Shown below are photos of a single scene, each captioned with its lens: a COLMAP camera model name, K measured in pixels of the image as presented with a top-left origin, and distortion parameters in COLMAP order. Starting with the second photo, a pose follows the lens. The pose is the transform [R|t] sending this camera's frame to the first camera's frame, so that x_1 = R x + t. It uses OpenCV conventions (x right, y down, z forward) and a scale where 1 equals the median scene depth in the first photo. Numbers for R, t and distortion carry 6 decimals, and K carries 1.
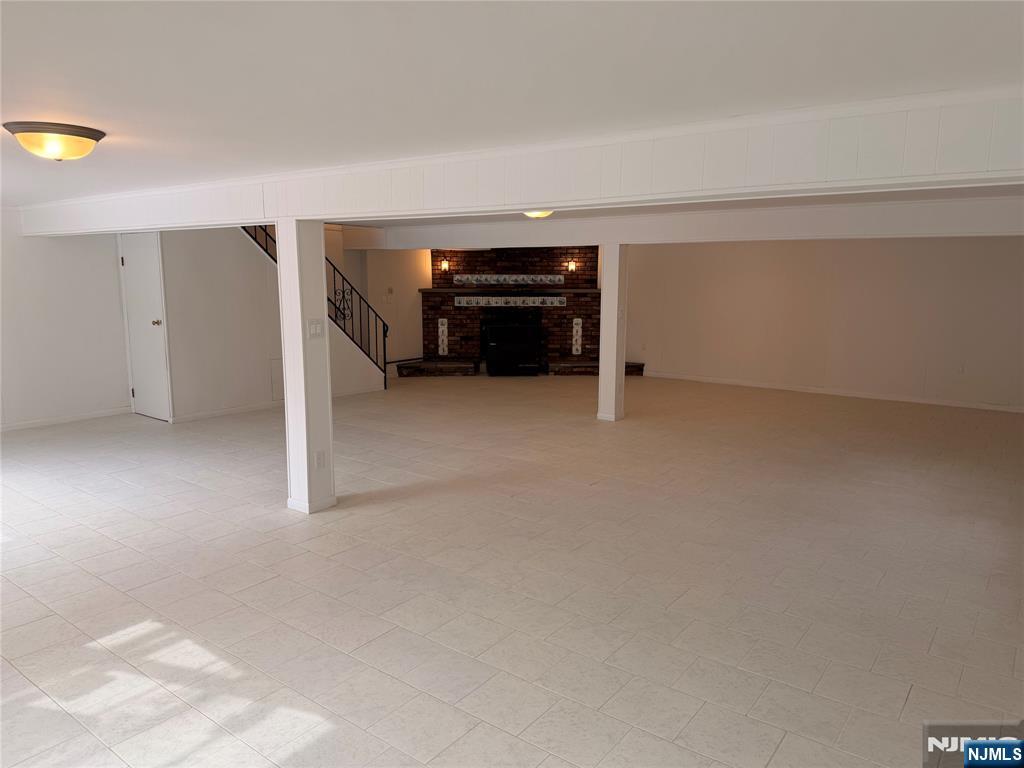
lens RADIAL K [[714.7, 0, 514.4], [0, 714.7, 384.8], [0, 0, 1]] dist [-0.008769, -0.002647]
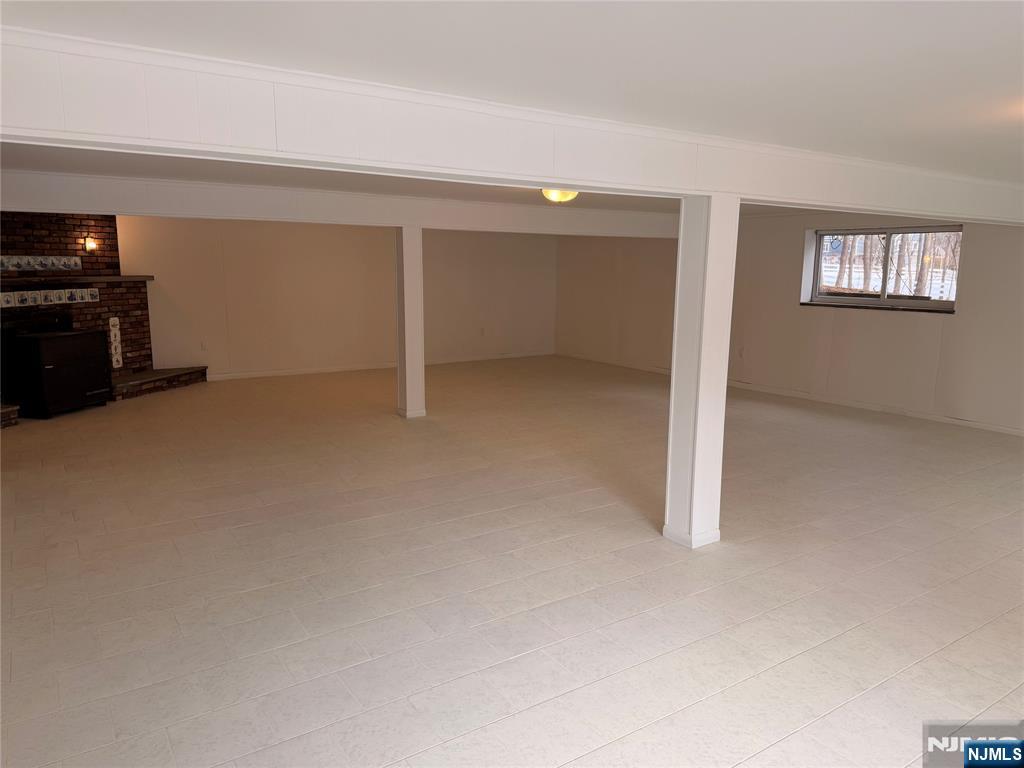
lens RADIAL K [[714.7, 0, 514.4], [0, 714.7, 383.9], [0, 0, 1]] dist [-0.008769, -0.002647]
pose [[0.316695, -0.160031, 0.934930, -0.462432], [0.139715, 0.982784, 0.120895, -0.057811], [-0.938181, 0.092337, 0.333601, 0.391040]]
